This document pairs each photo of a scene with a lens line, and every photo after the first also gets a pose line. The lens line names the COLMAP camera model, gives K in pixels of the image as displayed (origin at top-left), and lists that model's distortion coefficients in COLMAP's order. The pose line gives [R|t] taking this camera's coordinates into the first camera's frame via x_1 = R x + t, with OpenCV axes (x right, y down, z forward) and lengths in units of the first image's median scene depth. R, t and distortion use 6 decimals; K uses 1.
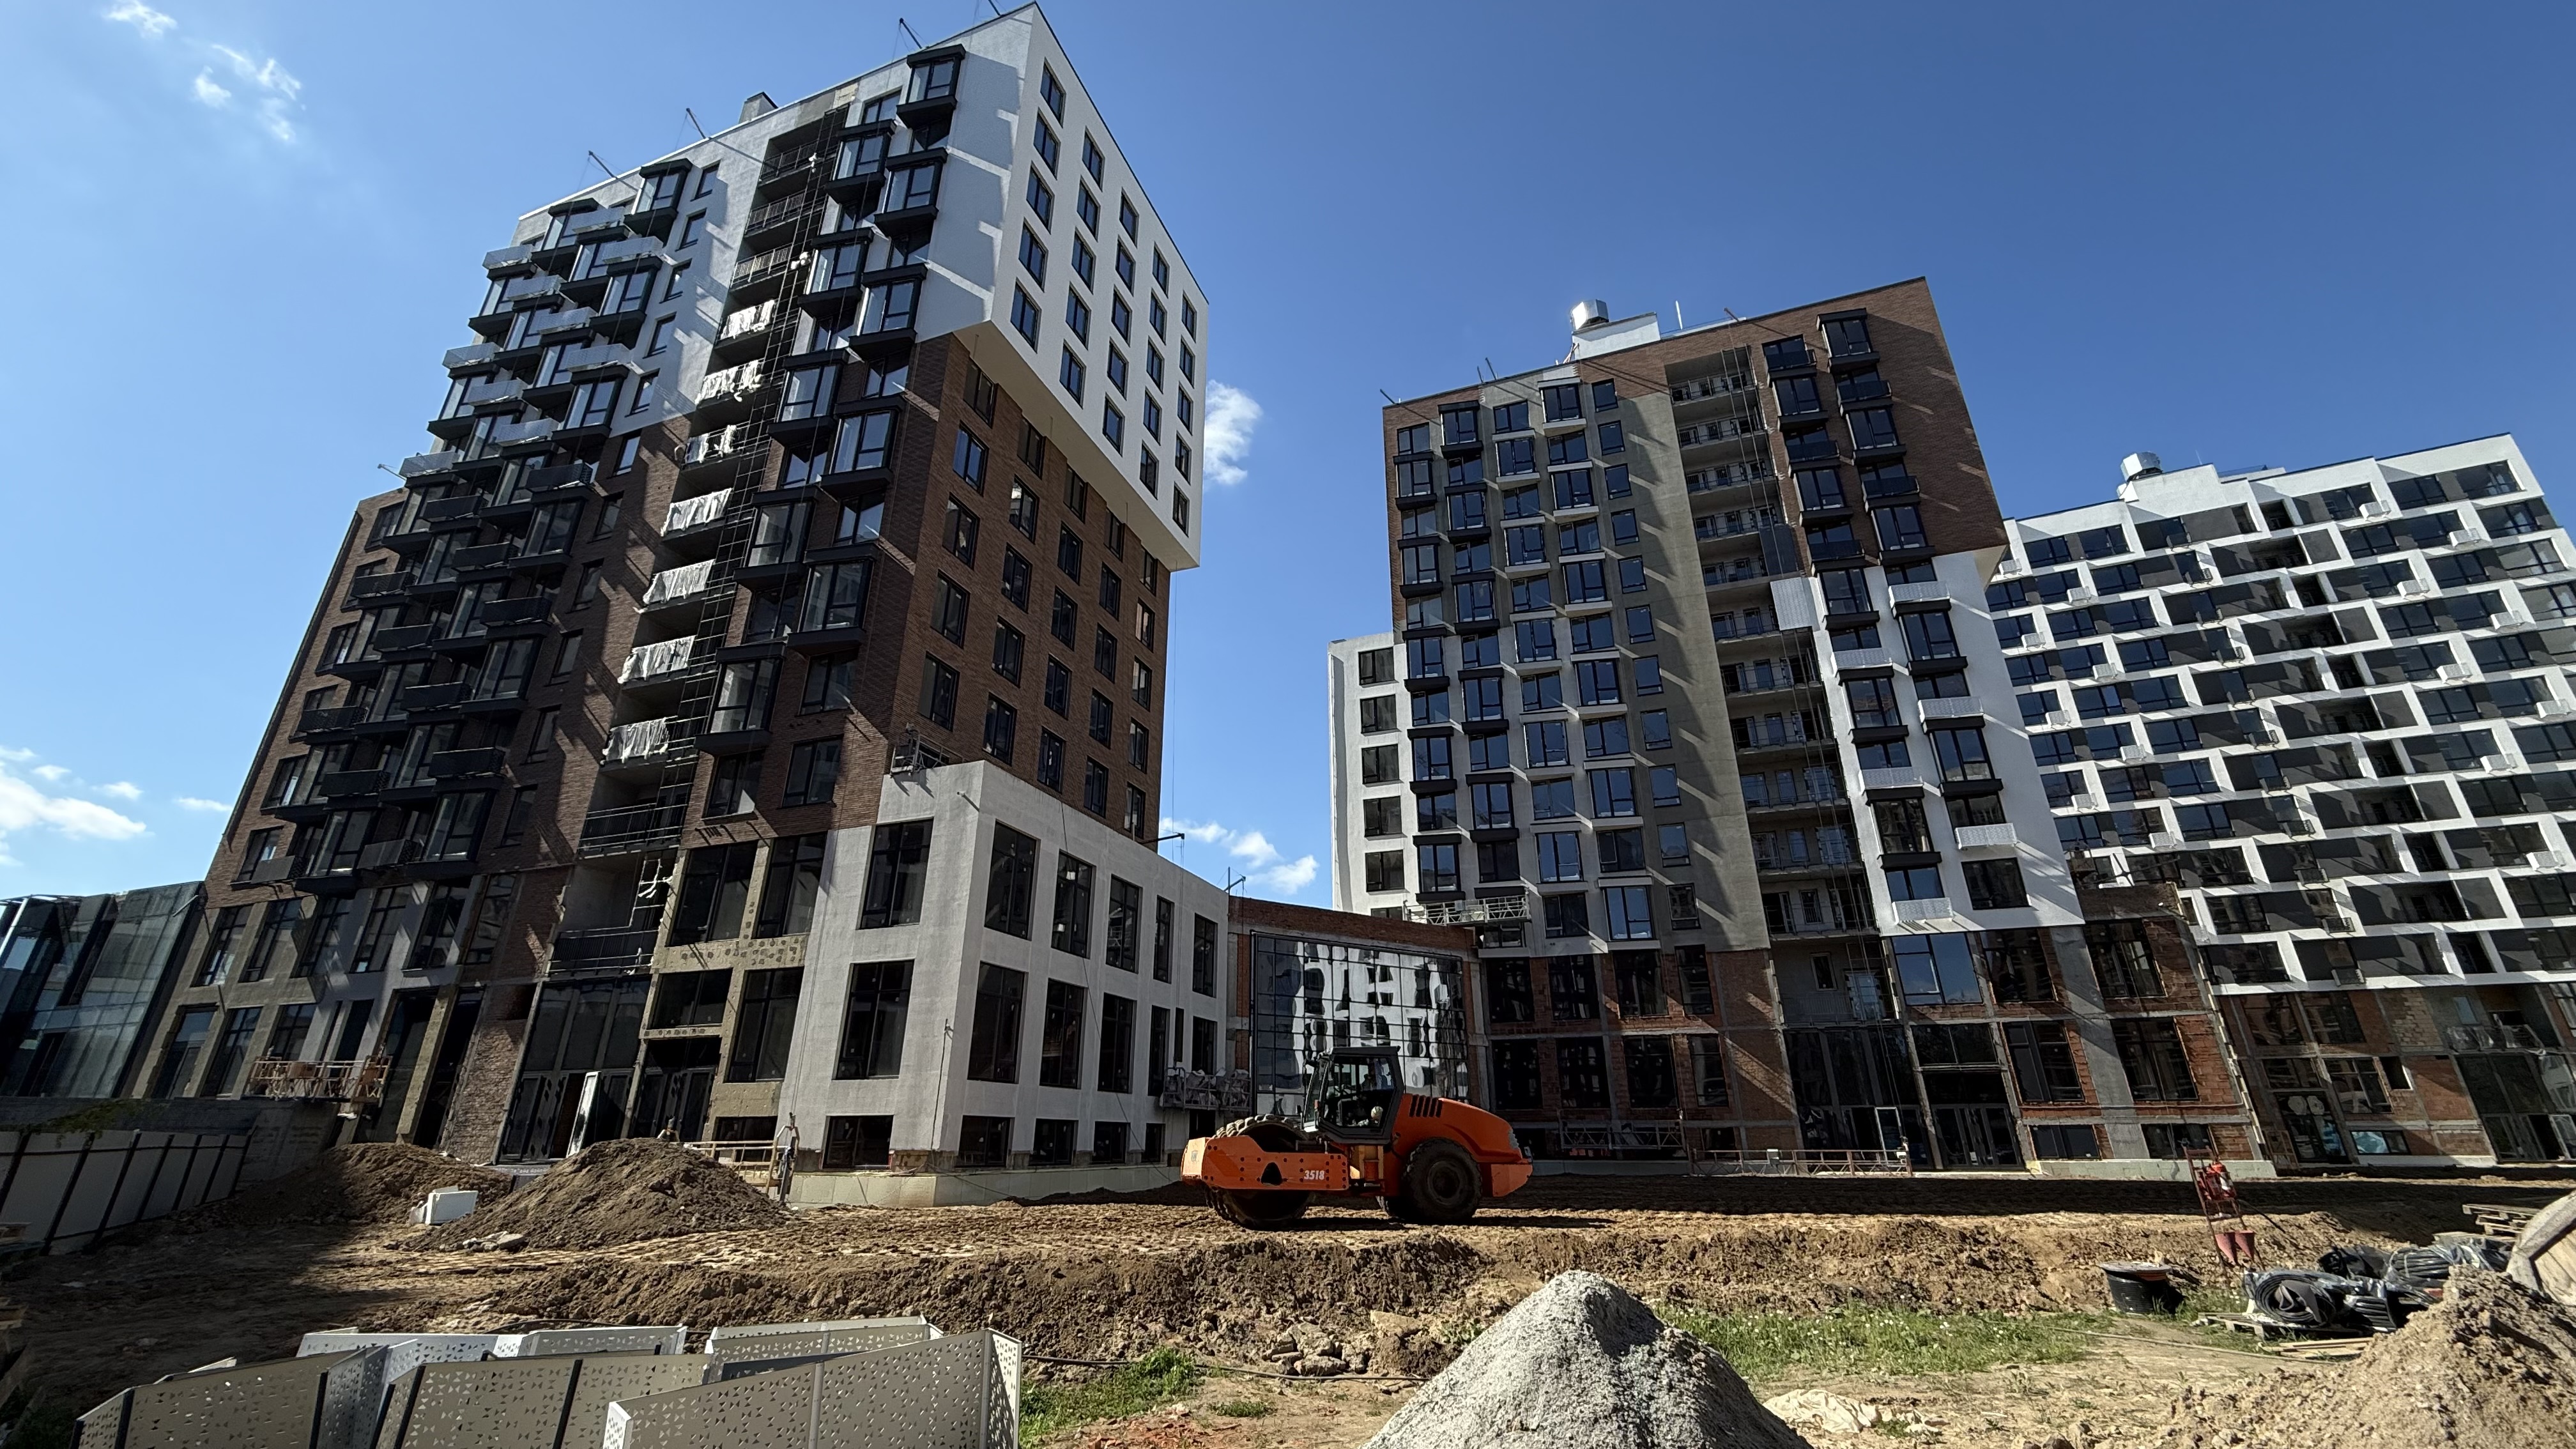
lens RADIAL K [[1022.8, 0, 1282.3], [0, 1022.8, 726.0], [0, 0, 1]] dist [-0.000094, -0.000254]
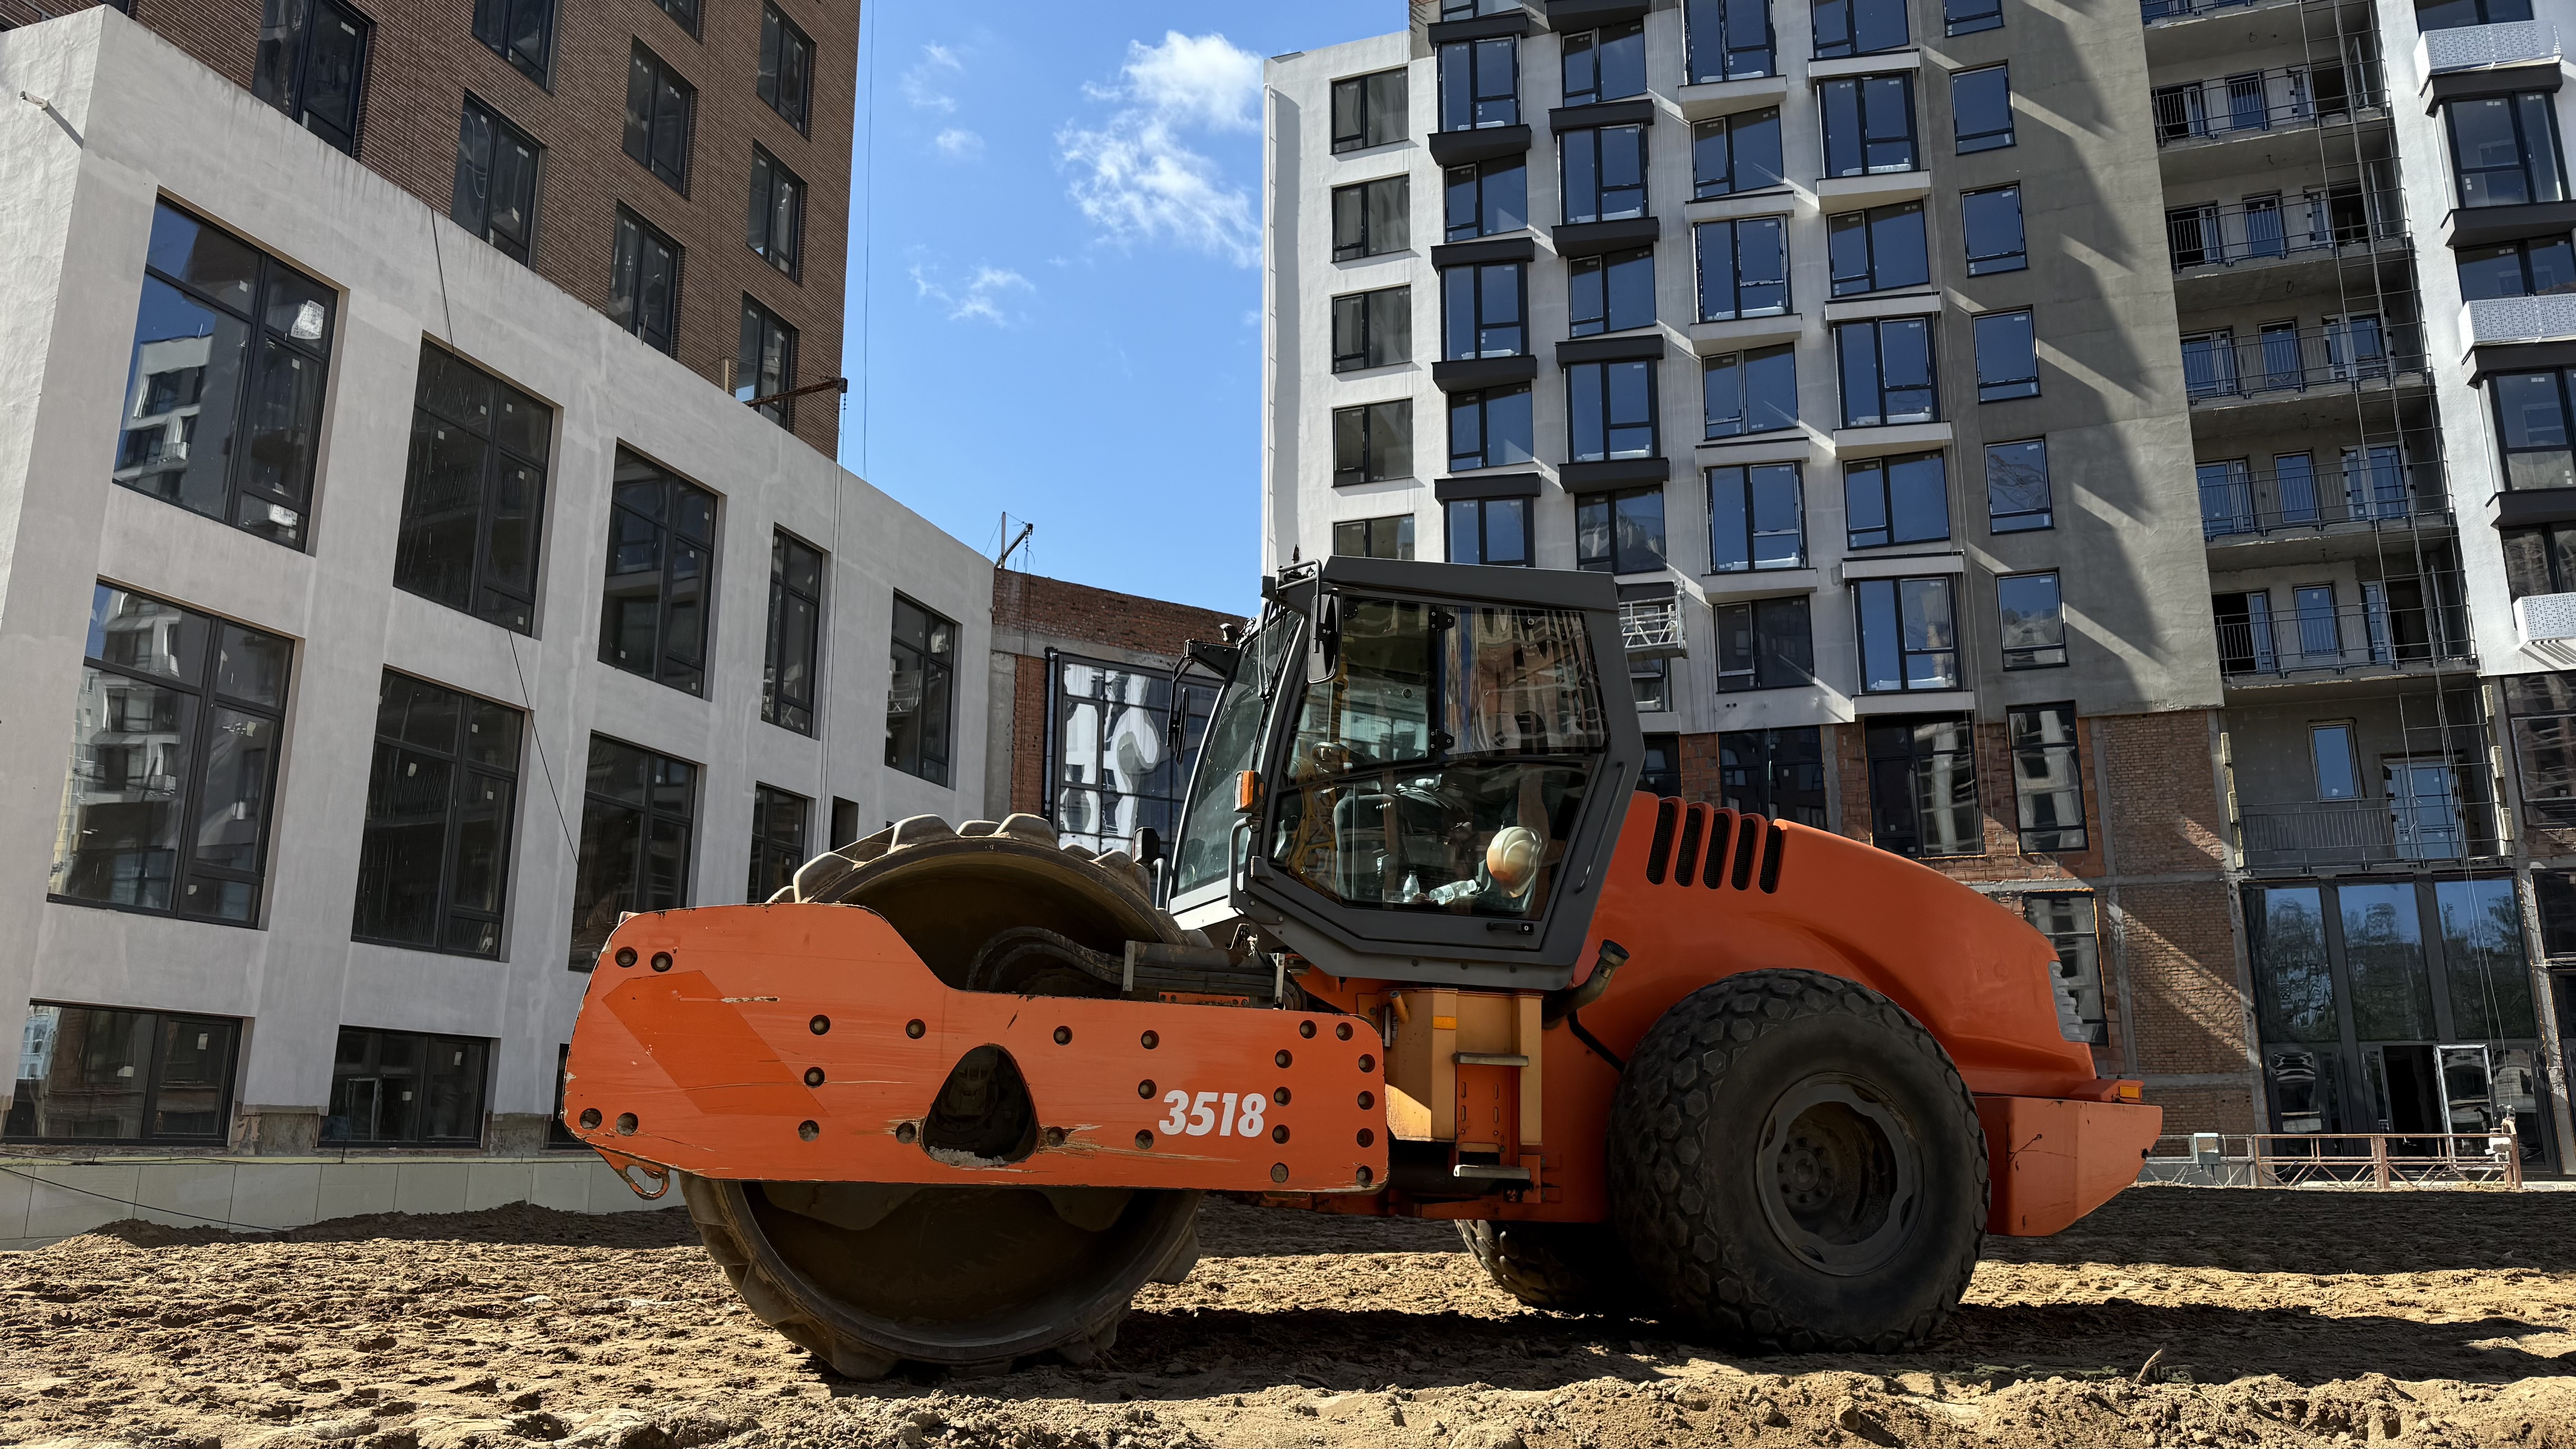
lens RADIAL K [[1795.3, 0, 1290.9], [0, 1795.3, 724.2], [0, 0, 1]] dist [0.079609, -0.103284]
pose [[0.999764, 0.006619, 0.020704, 0.061631], [-0.009764, 0.987760, 0.155673, 0.118658], [-0.019421, -0.155838, 0.987592, 0.251001]]
